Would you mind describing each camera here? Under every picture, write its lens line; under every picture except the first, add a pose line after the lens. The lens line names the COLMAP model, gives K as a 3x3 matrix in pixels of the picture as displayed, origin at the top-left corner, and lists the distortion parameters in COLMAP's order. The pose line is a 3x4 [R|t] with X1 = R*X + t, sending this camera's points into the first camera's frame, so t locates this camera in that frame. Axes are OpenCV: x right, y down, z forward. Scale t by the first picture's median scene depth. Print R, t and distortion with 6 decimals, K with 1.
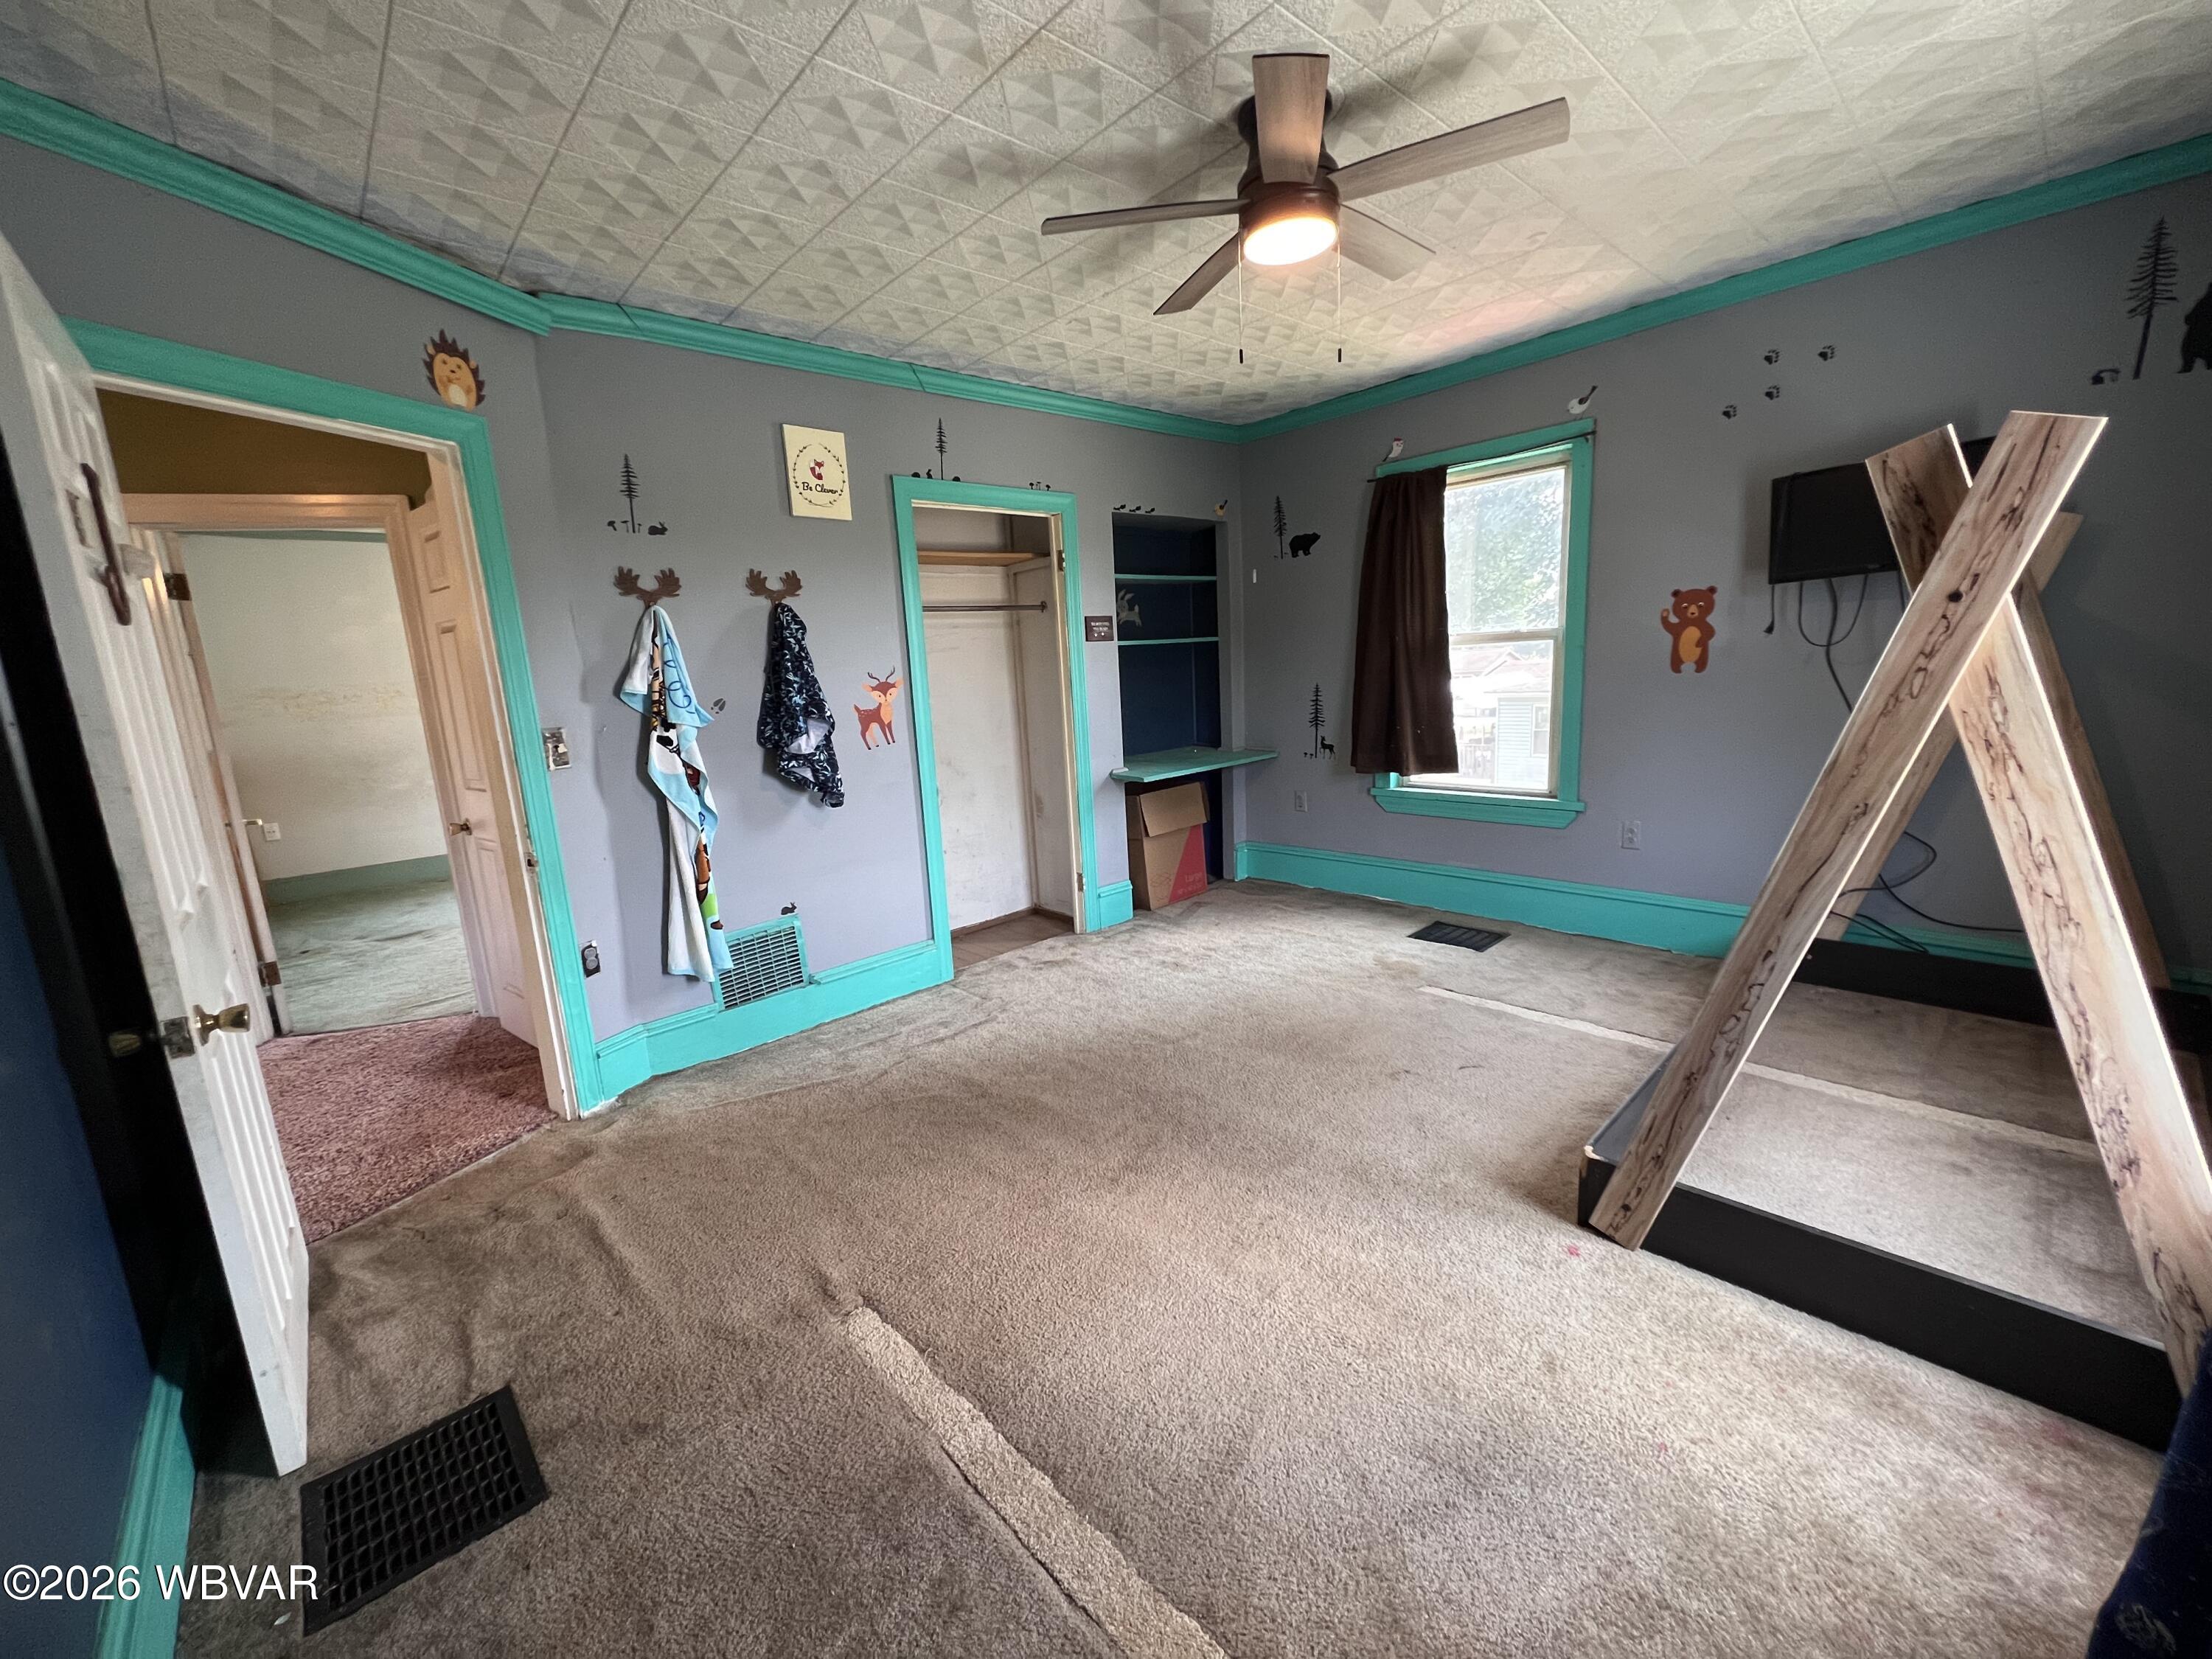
lens RADIAL K [[885.6, 0, 1106.0], [0, 885.6, 829.5], [0, 0, 1]] dist [0.001169, 0.000499]
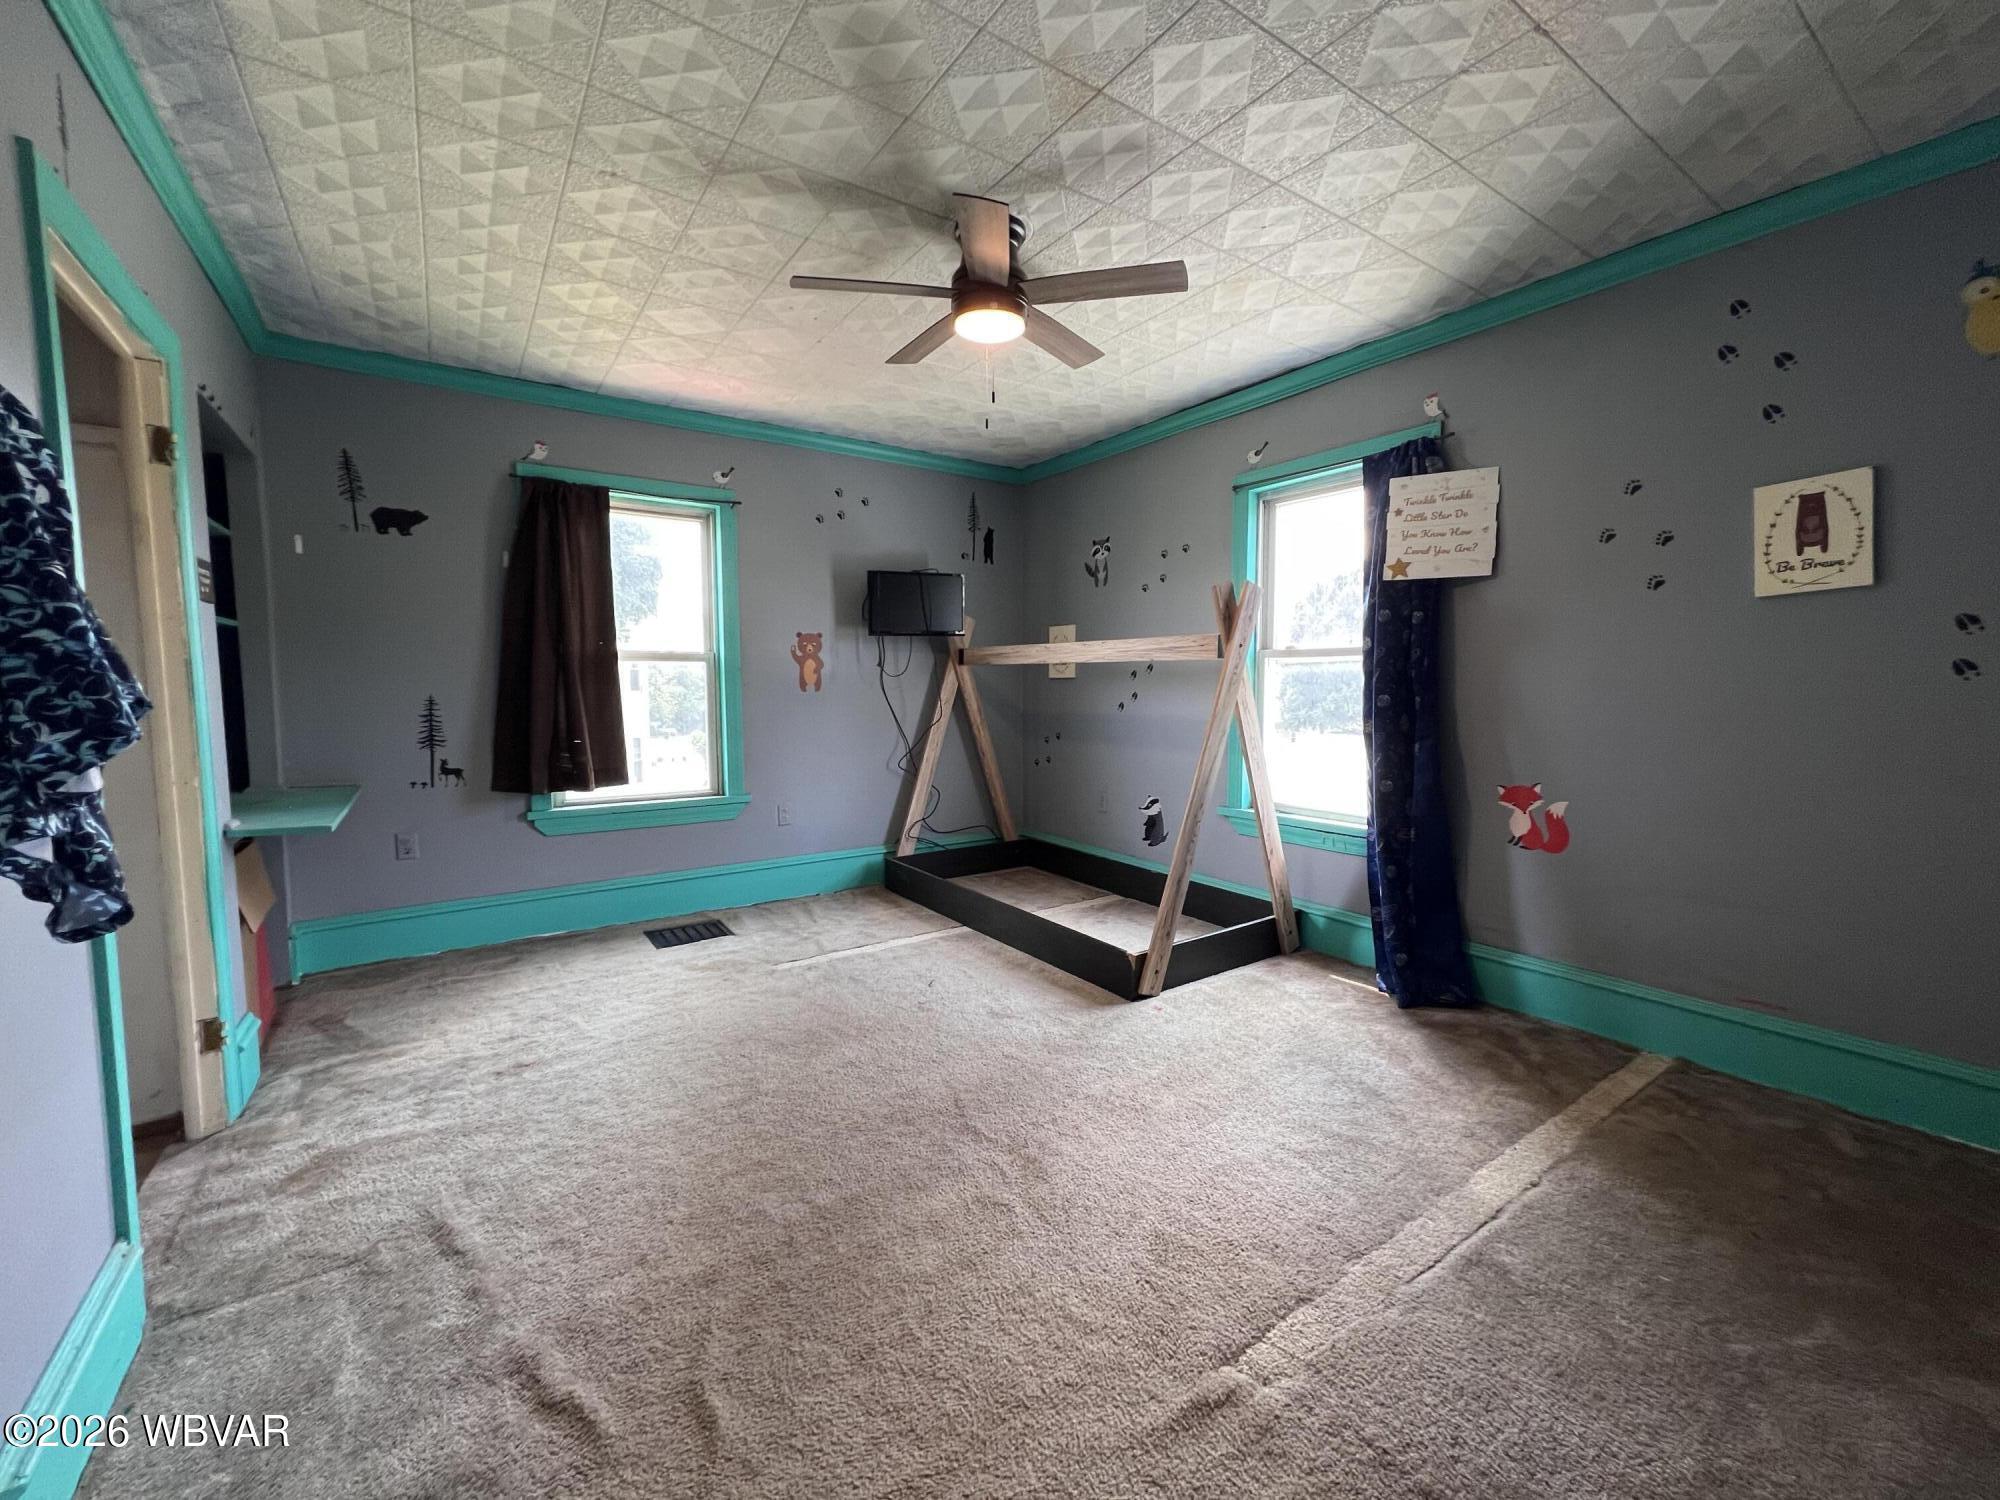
lens RADIAL K [[800.7, 0, 1000.0], [0, 800.7, 750.0], [0, 0, 1]] dist [0.001169, 0.000499]
pose [[0.139682, -0.027195, 0.989823, -0.483657], [0.174060, 0.984732, 0.002492, -0.032194], [-0.974778, 0.171940, 0.142283, 0.471738]]
